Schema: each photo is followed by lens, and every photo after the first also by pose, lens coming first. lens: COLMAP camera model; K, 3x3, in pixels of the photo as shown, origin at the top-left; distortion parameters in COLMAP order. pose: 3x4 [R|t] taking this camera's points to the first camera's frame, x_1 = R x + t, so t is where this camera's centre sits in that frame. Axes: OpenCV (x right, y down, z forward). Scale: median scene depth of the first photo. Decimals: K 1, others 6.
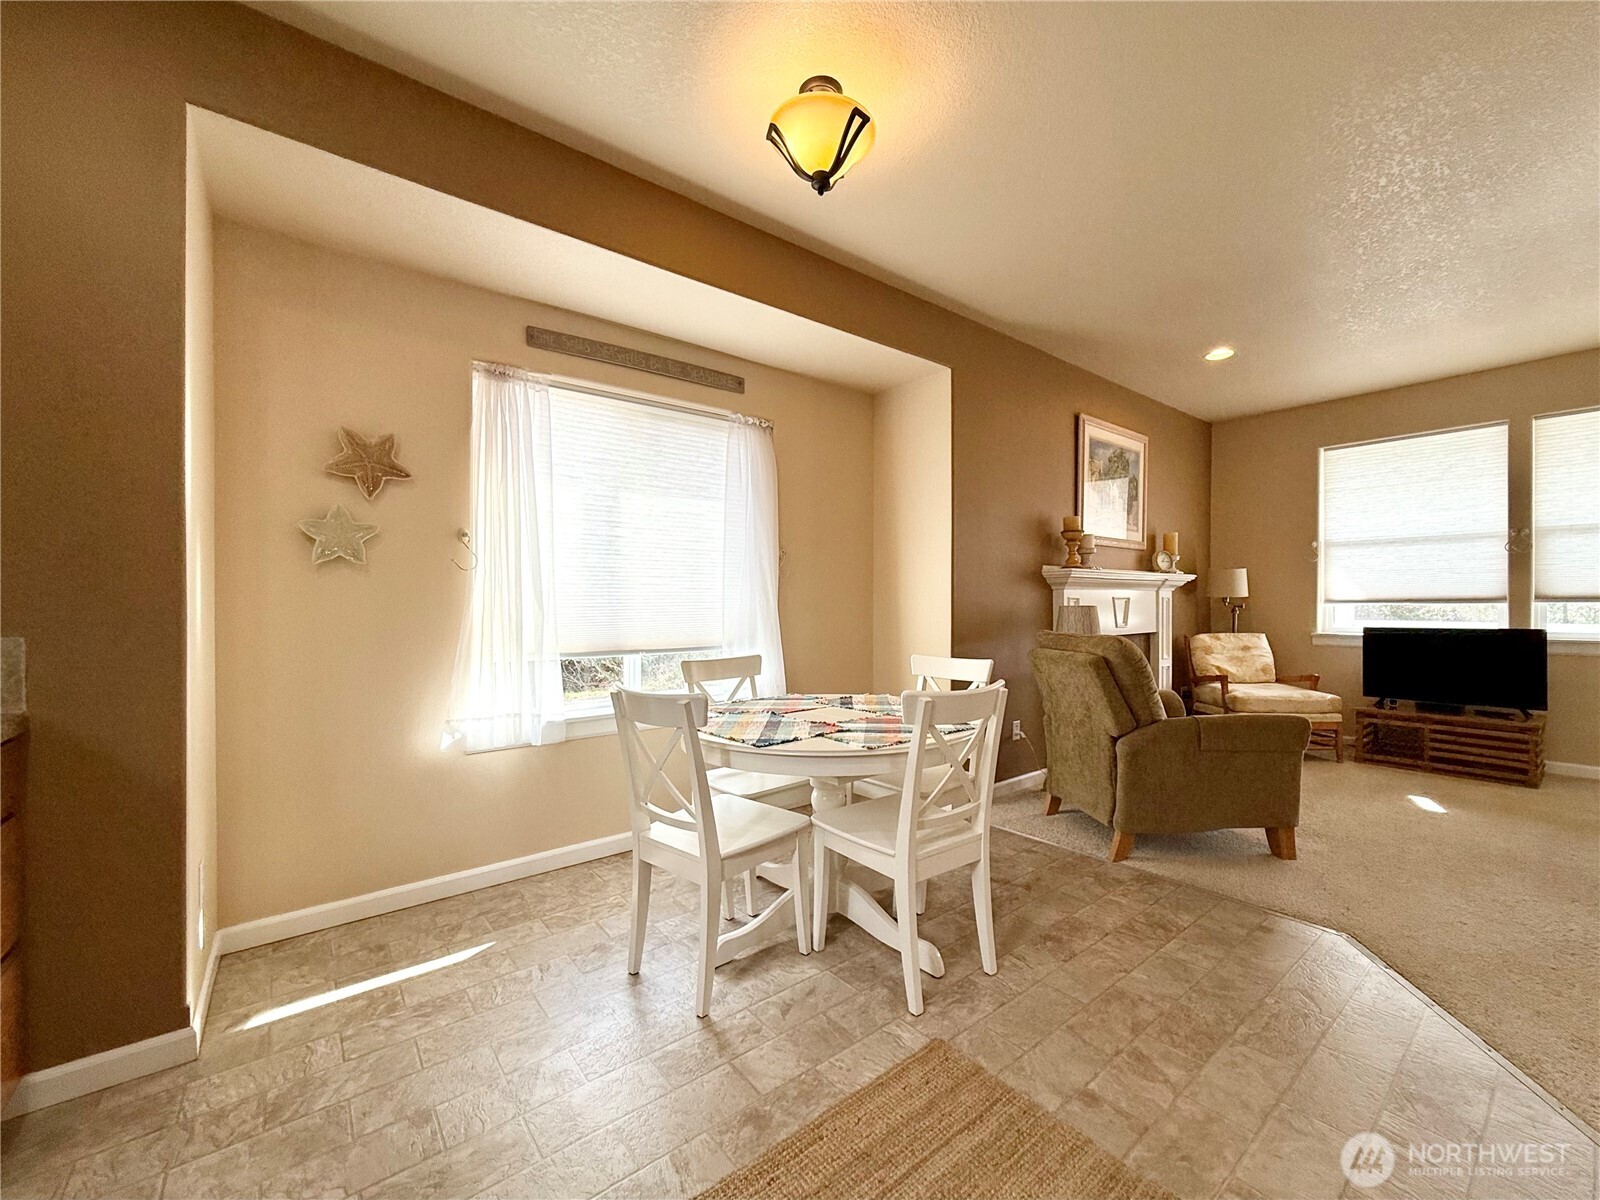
lens RADIAL K [[642.1, 0, 815.7], [0, 642.1, 602.3], [0, 0, 1]] dist [-0.002218, 0.000445]
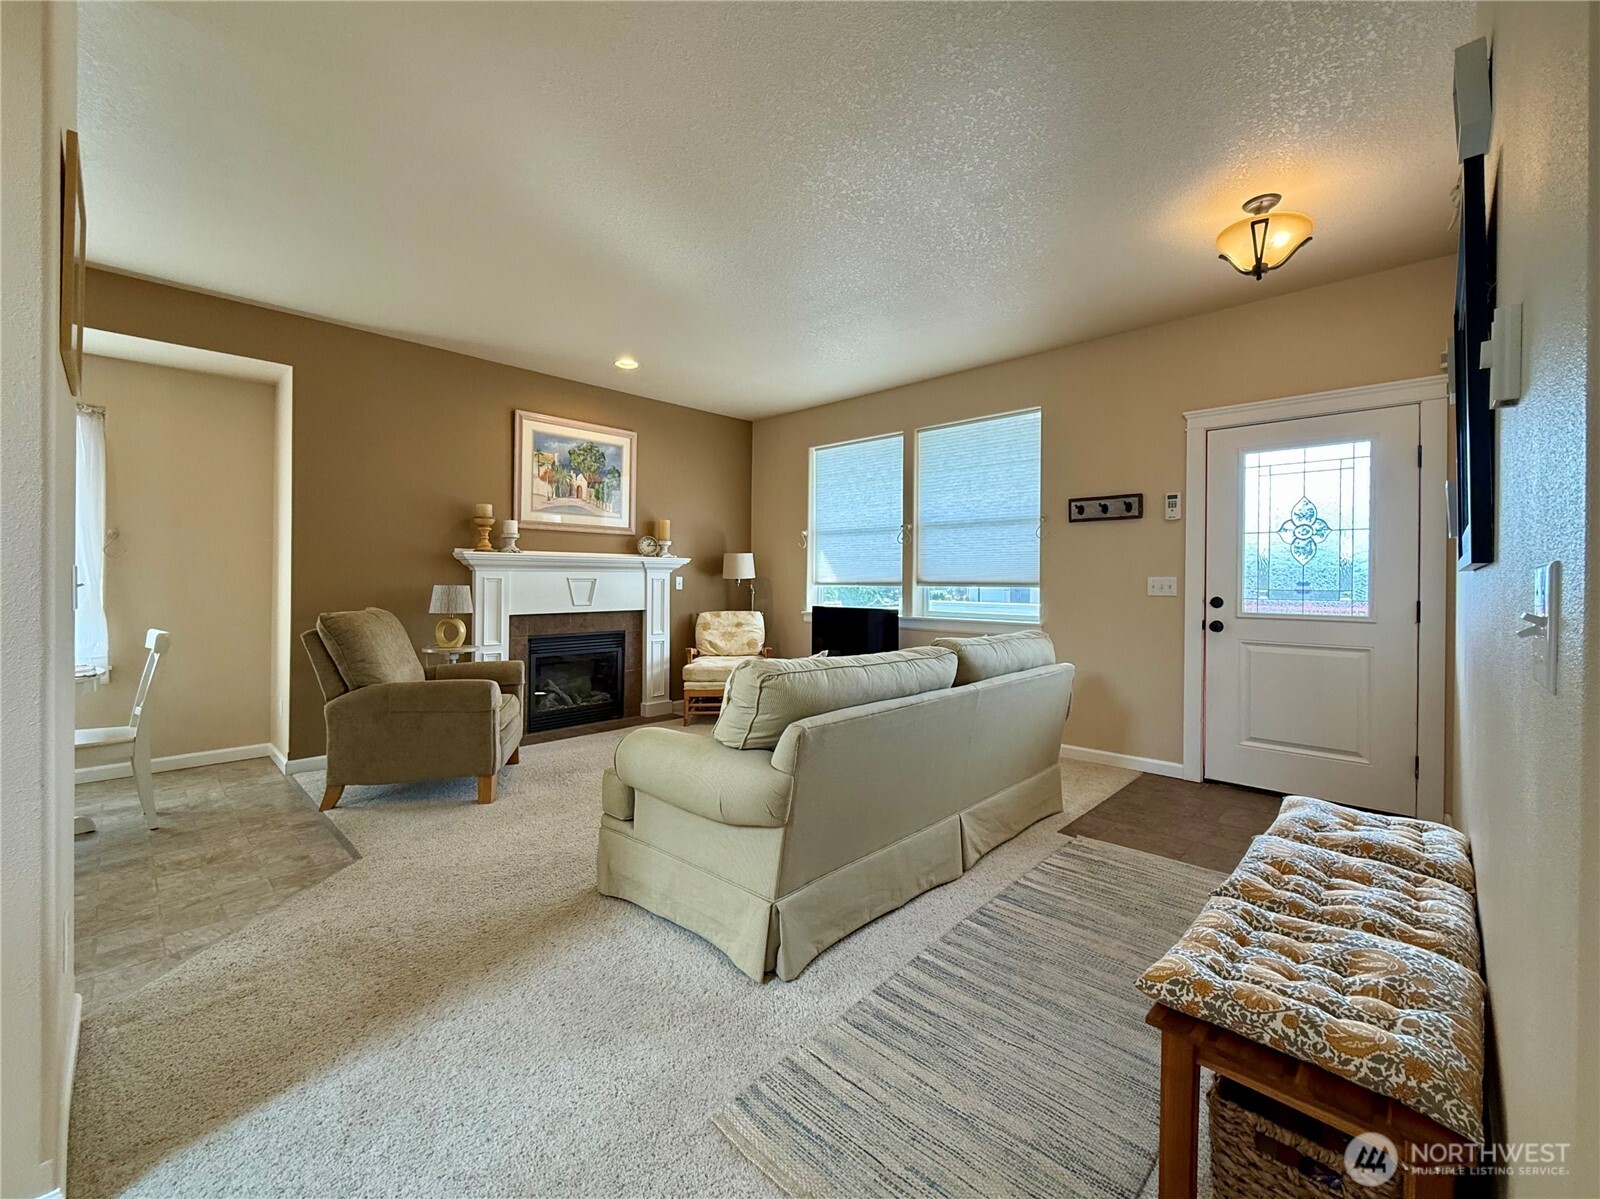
lens RADIAL K [[642.1, 0, 804.1], [0, 642.1, 584.8], [0, 0, 1]] dist [-0.002218, 0.000445]
pose [[0.992016, 0.009904, 0.125724, 1.105519], [-0.010937, 0.999912, 0.007533, -0.013246], [-0.125638, -0.008848, 0.992037, -0.219277]]
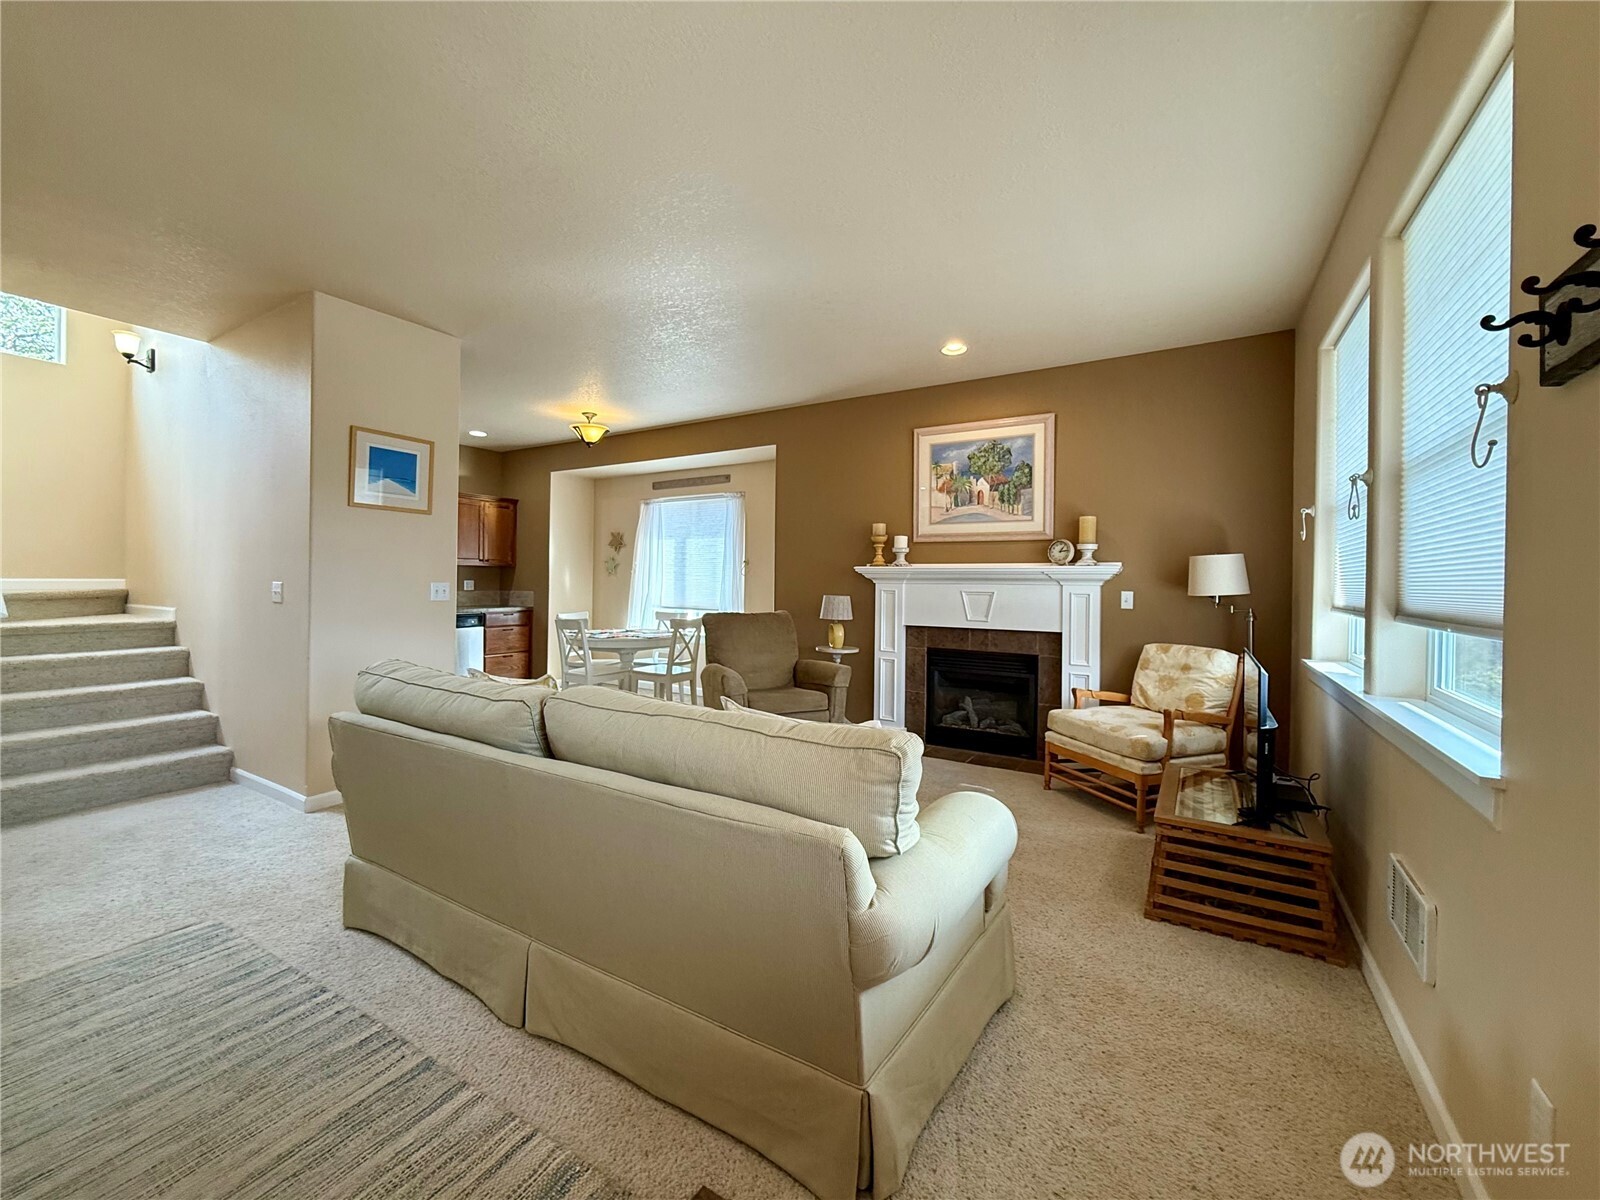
lens RADIAL K [[642.1, 0, 817.9], [0, 642.1, 578.2], [0, 0, 1]] dist [-0.002218, 0.000445]
pose [[0.354270, 0.005185, -0.935129, 2.053383], [-0.013505, 0.999909, 0.000428, -0.038908], [0.935046, 0.012477, 0.354308, 0.628955]]
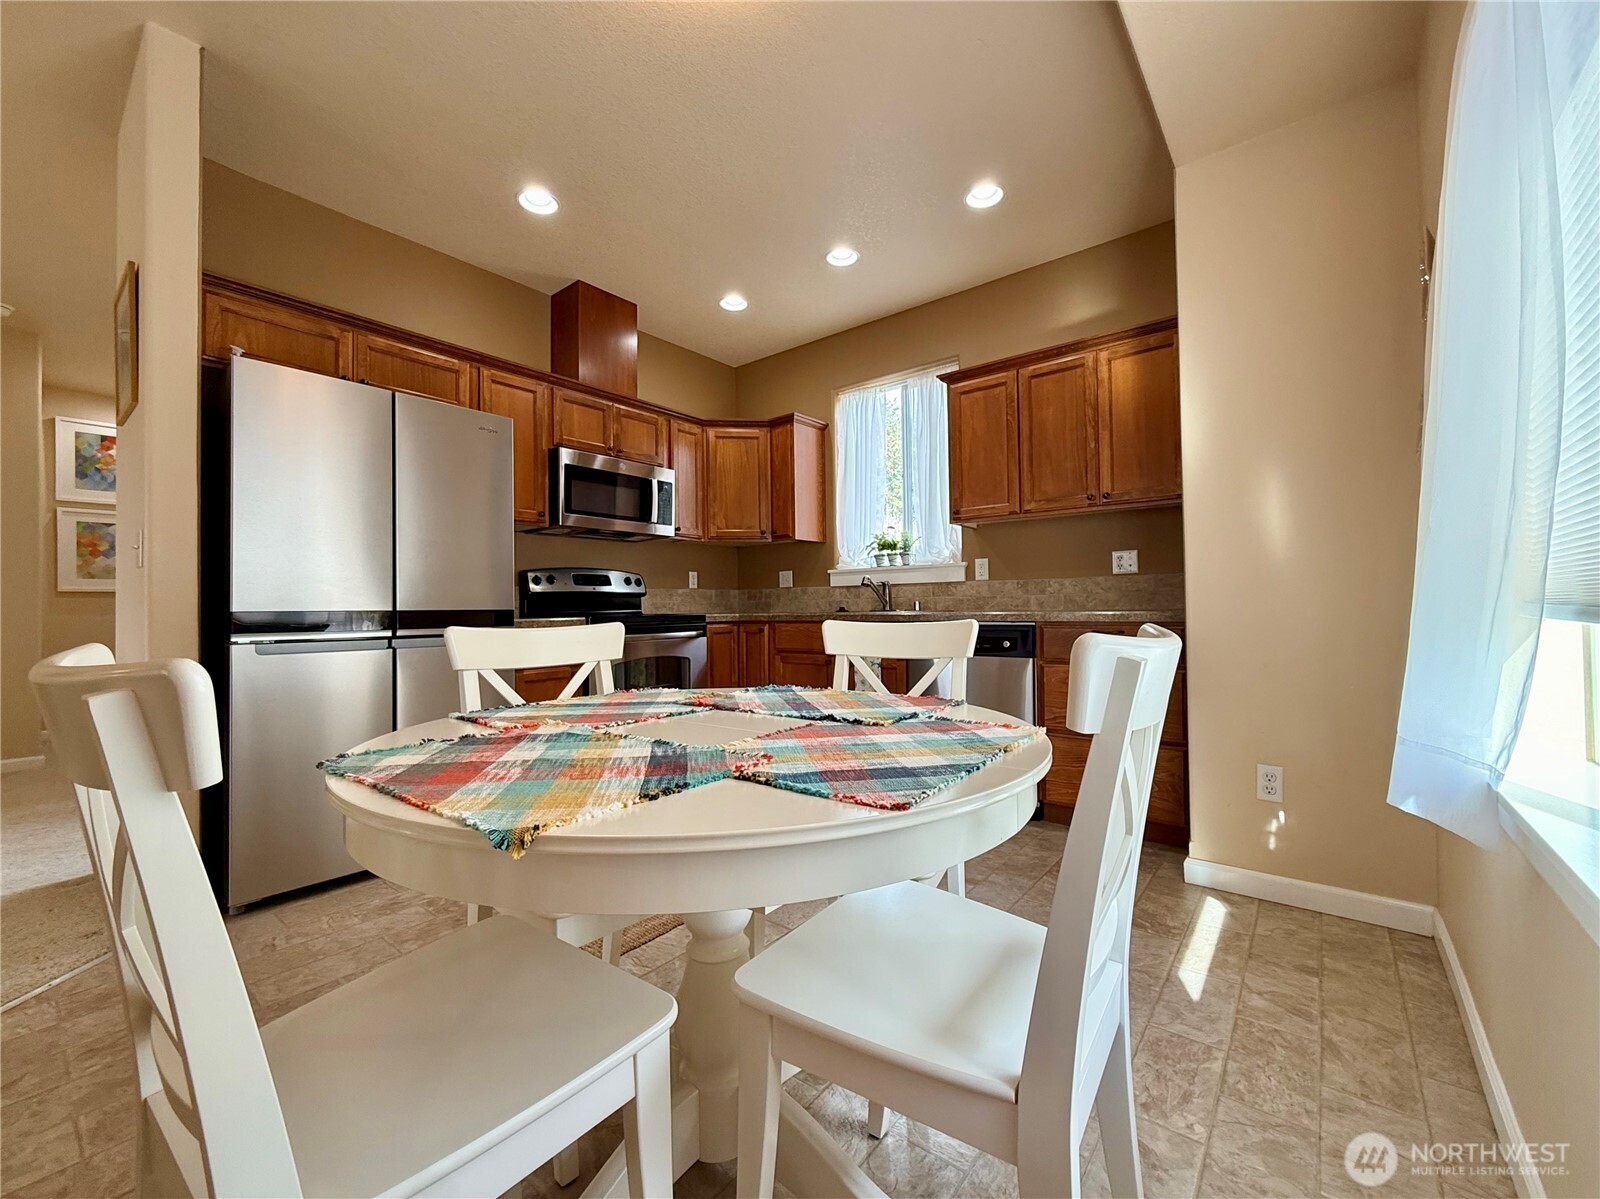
lens RADIAL K [[642.1, 0, 805.9], [0, 642.1, 600.8], [0, 0, 1]] dist [-0.002218, 0.000445]
pose [[-0.978070, 0.015003, -0.207733, 0.037945], [0.017015, 0.999824, -0.007900, 0.068315], [0.207578, -0.011262, -0.978154, 1.151279]]
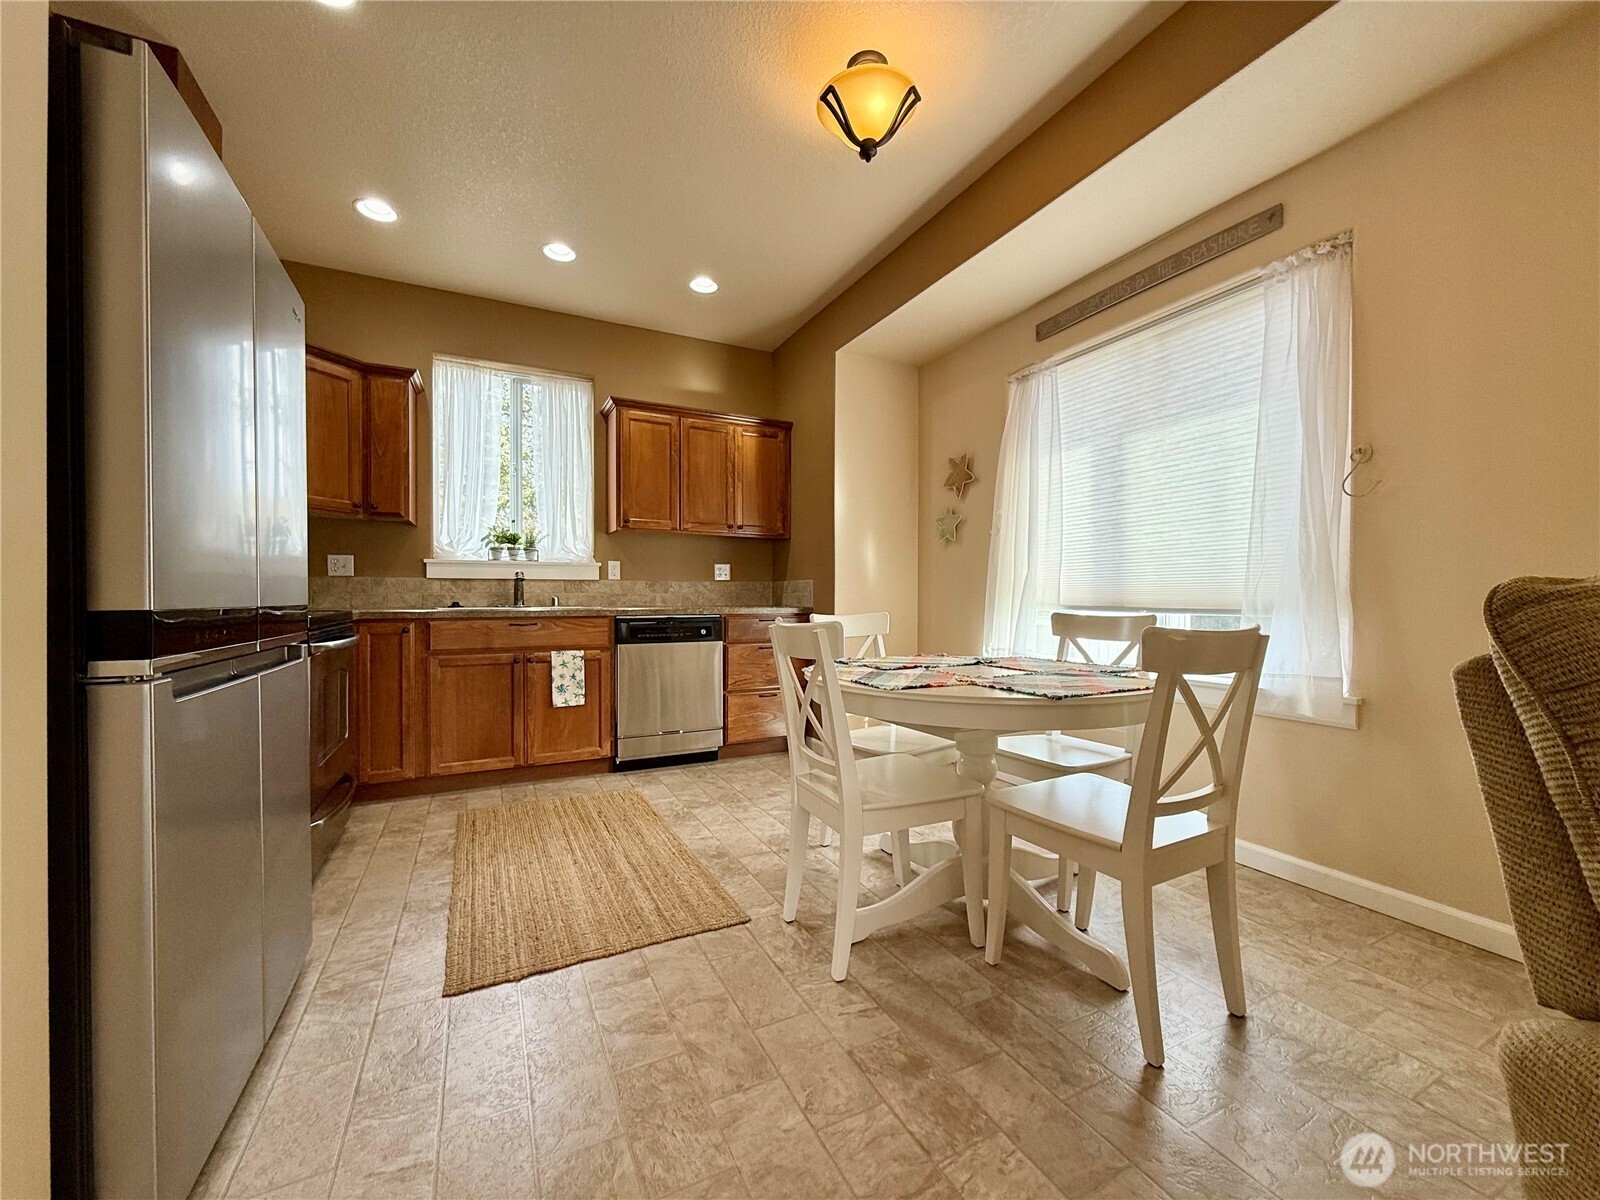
lens RADIAL K [[642.1, 0, 799.0], [0, 642.1, 596.8], [0, 0, 1]] dist [-0.002218, 0.000445]
pose [[-0.219157, 0.004210, -0.975680, 0.715146], [-0.000833, 0.999990, 0.004502, 0.056296], [0.975689, 0.001799, -0.219152, 0.746639]]
